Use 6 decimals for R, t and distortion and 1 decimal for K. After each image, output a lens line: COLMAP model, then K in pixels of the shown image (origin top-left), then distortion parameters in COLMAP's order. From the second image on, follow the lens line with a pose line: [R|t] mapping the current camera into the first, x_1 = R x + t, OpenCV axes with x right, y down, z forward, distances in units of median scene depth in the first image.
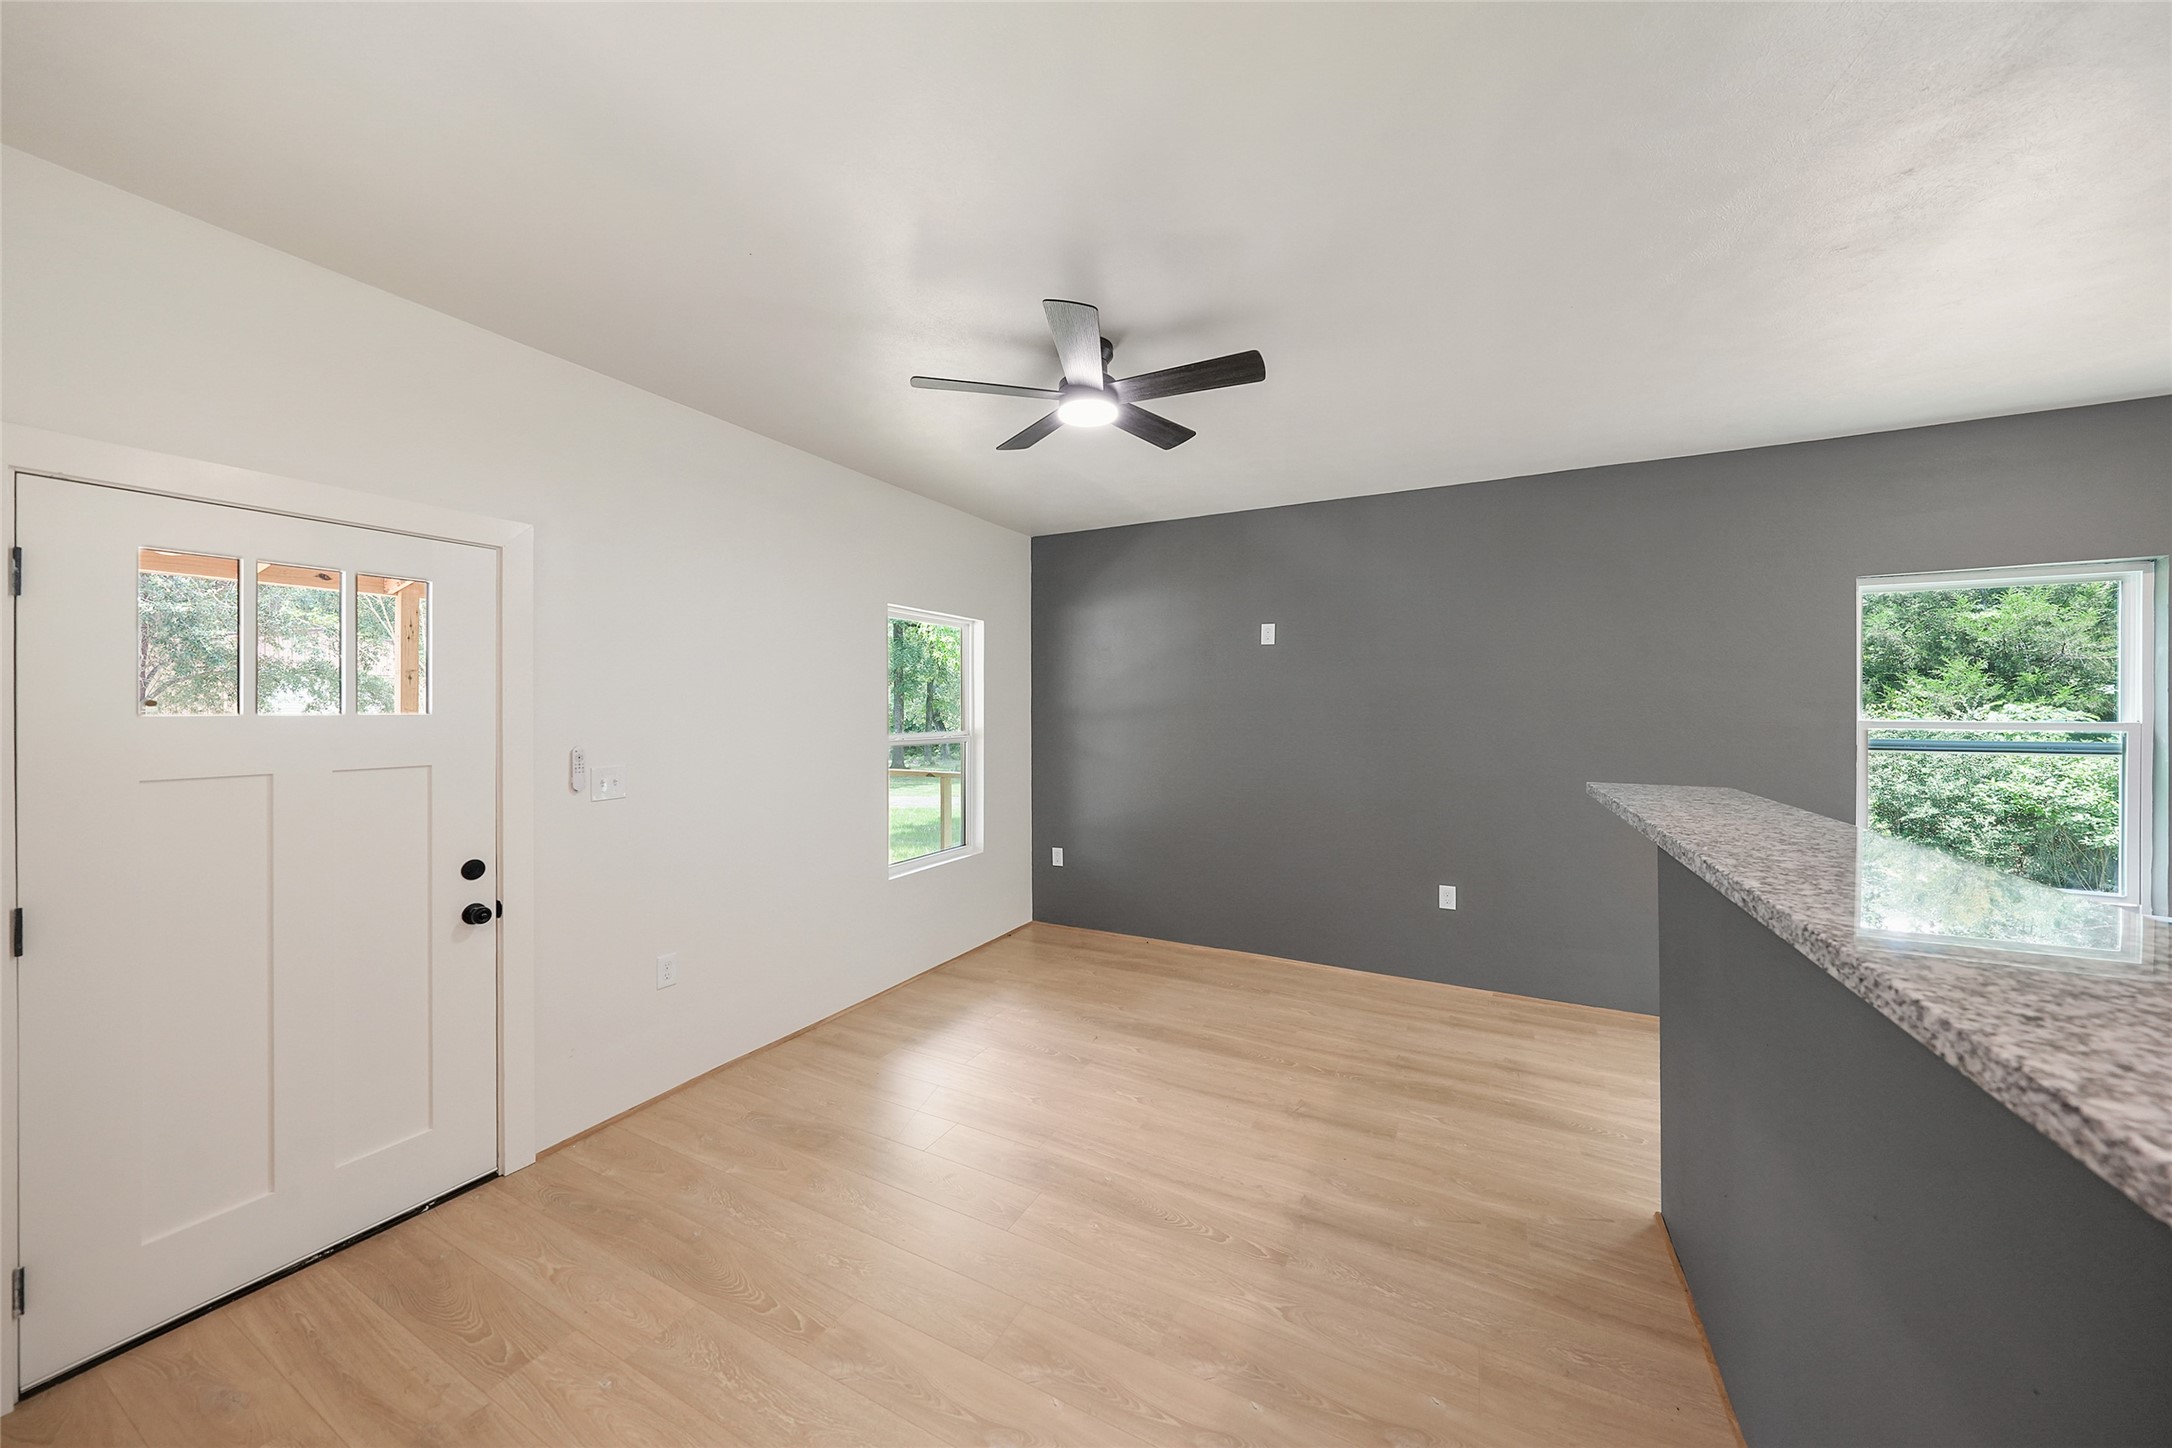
lens RADIAL K [[755.6, 0, 1086.0], [0, 755.6, 724.0], [0, 0, 1]] dist [0.001505, -0.000024]
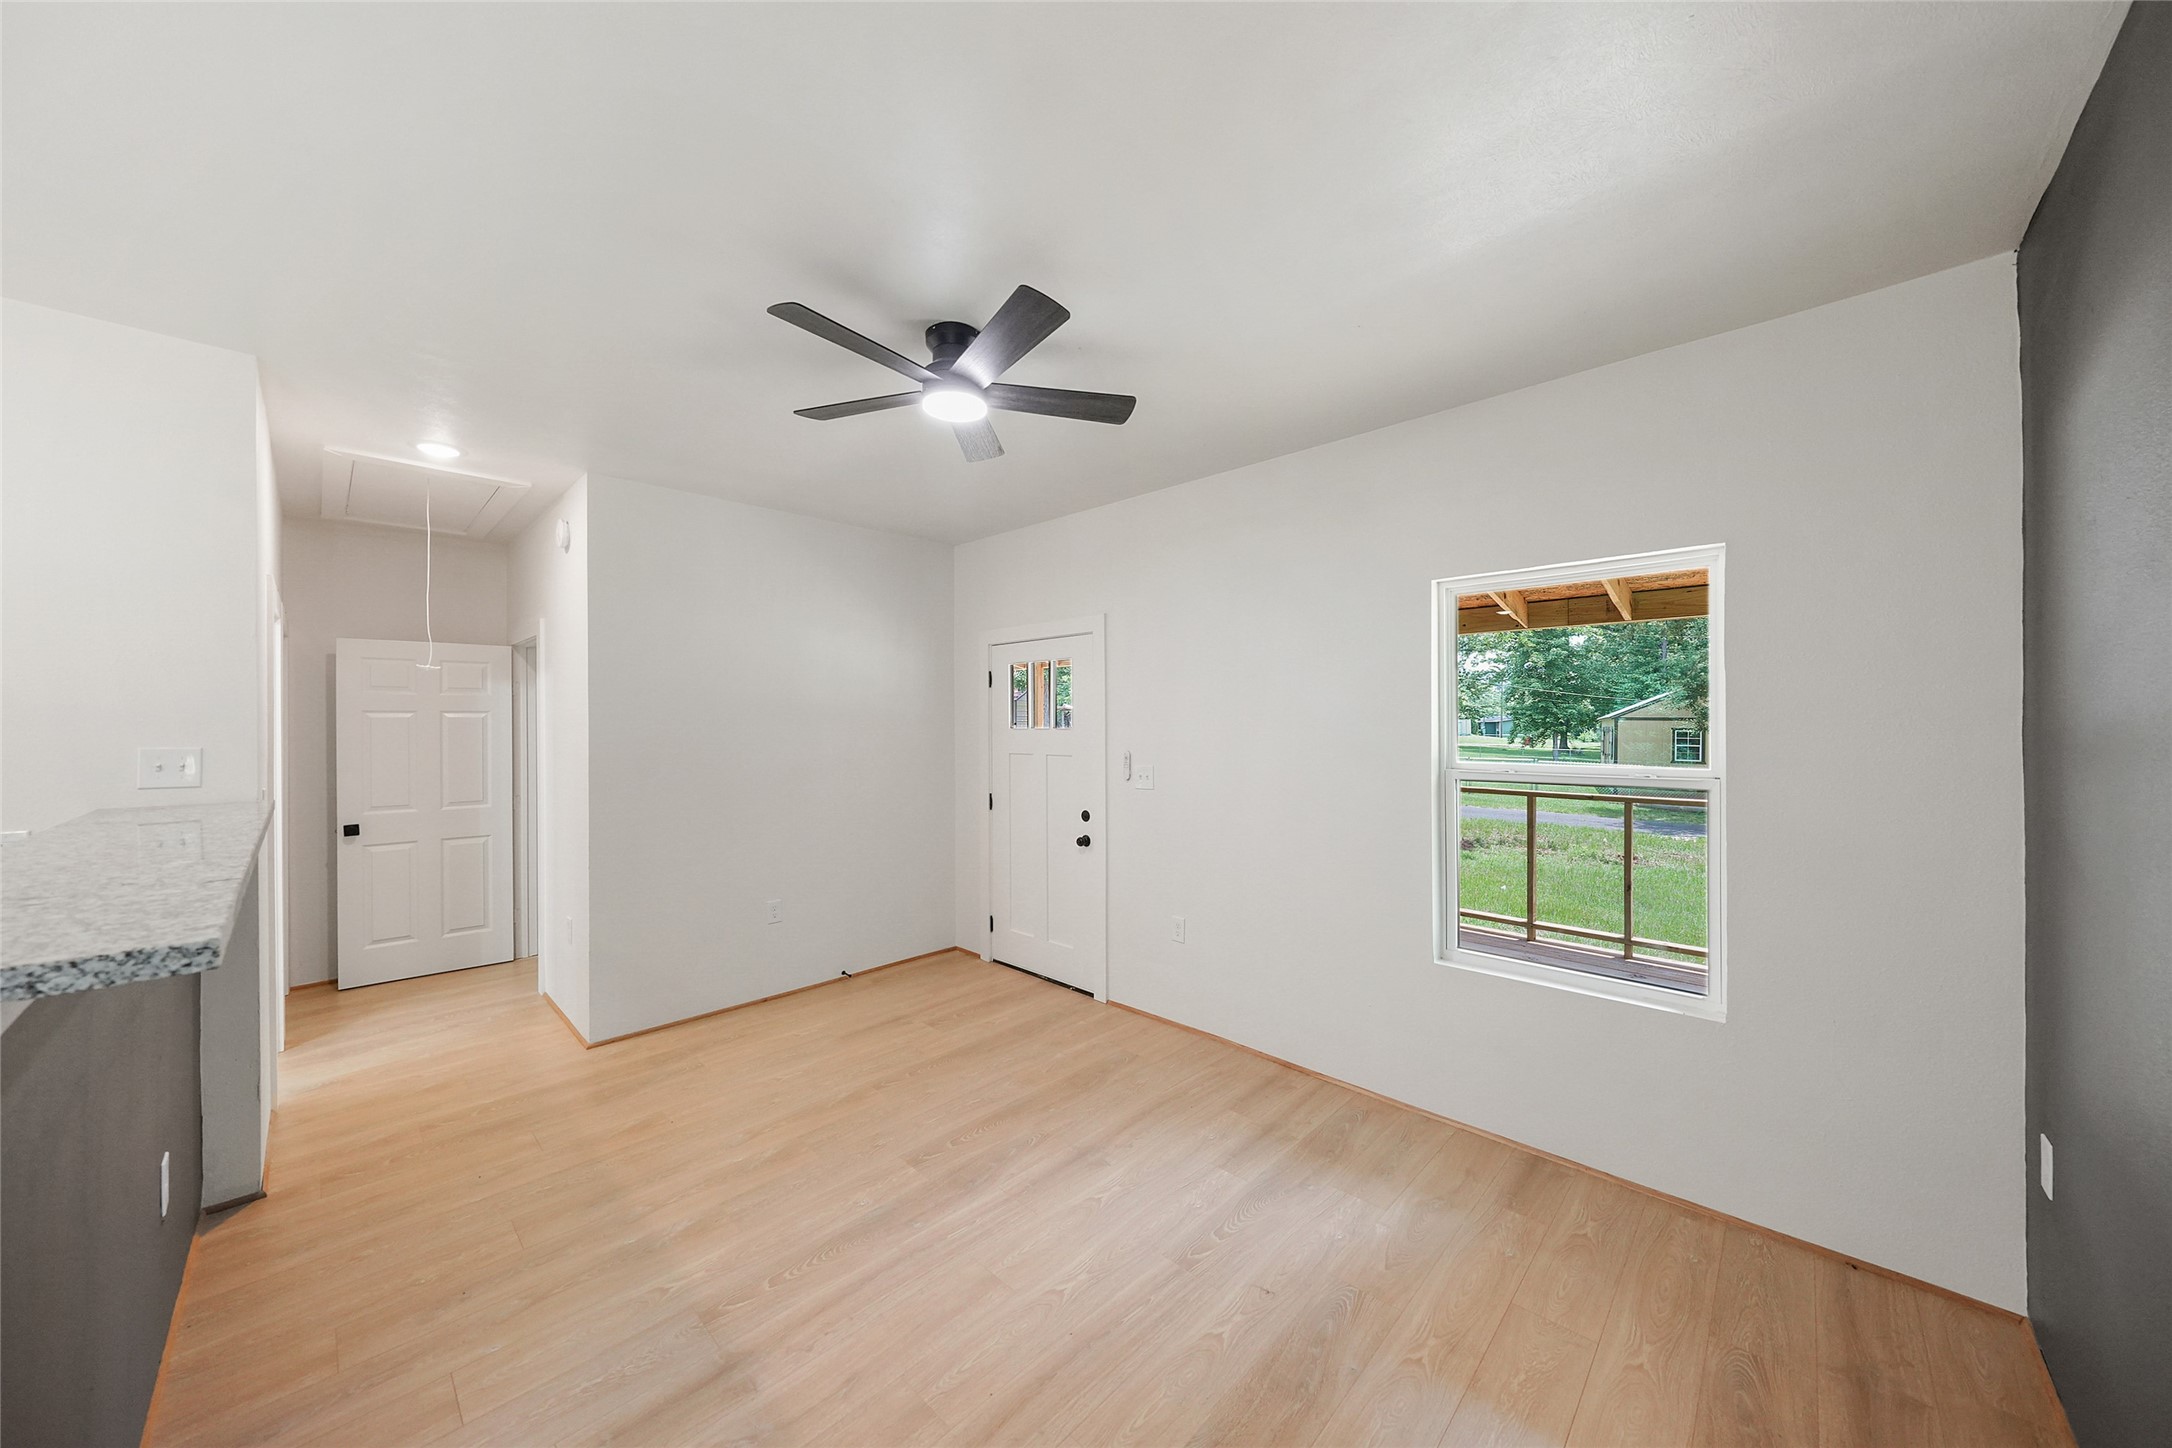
lens RADIAL K [[746.9, 0, 1080.3], [0, 746.9, 728.5], [0, 0, 1]] dist [0.000354, -0.000031]
pose [[-0.285481, 0.008538, -0.958346, 0.613413], [-0.016561, 0.999767, 0.013841, -0.027449], [0.958241, 0.019822, -0.285273, 1.028544]]
